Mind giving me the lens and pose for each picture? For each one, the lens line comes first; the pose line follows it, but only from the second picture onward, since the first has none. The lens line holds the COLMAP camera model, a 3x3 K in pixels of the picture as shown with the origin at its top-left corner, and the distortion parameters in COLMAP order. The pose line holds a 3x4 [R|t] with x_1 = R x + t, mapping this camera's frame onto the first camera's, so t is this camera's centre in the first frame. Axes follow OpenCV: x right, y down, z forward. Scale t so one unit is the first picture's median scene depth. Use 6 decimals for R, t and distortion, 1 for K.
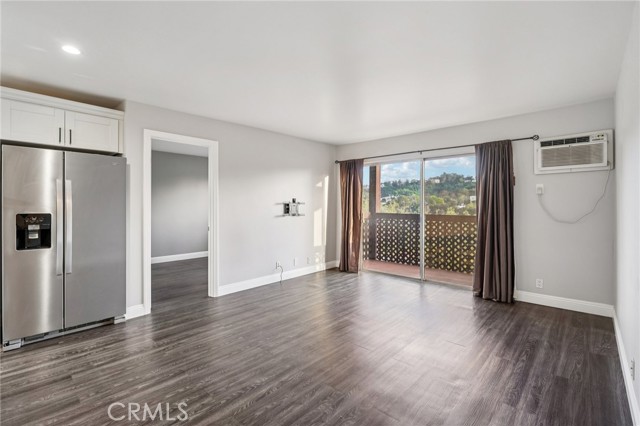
lens RADIAL K [[293.3, 0, 317.9], [0, 293.3, 202.0], [0, 0, 1]] dist [-0.005813, 0.000587]
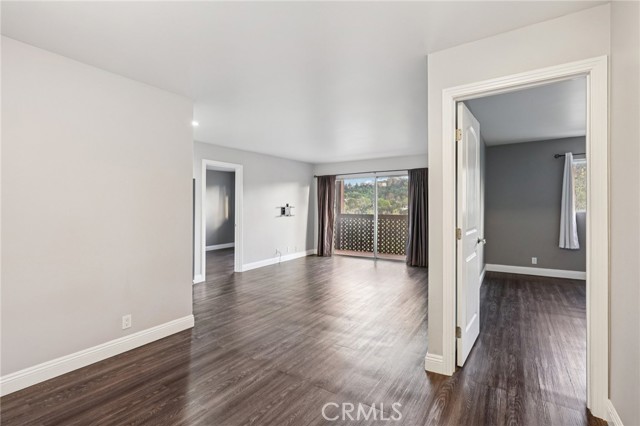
lens RADIAL K [[293.3, 0, 320.9], [0, 293.3, 212.3], [0, 0, 1]] dist [-0.005813, 0.000587]
pose [[0.984837, -0.008070, 0.173293, -0.154592], [0.003521, 0.999641, 0.026542, -0.006863], [-0.173445, -0.025530, 0.984513, -0.367606]]
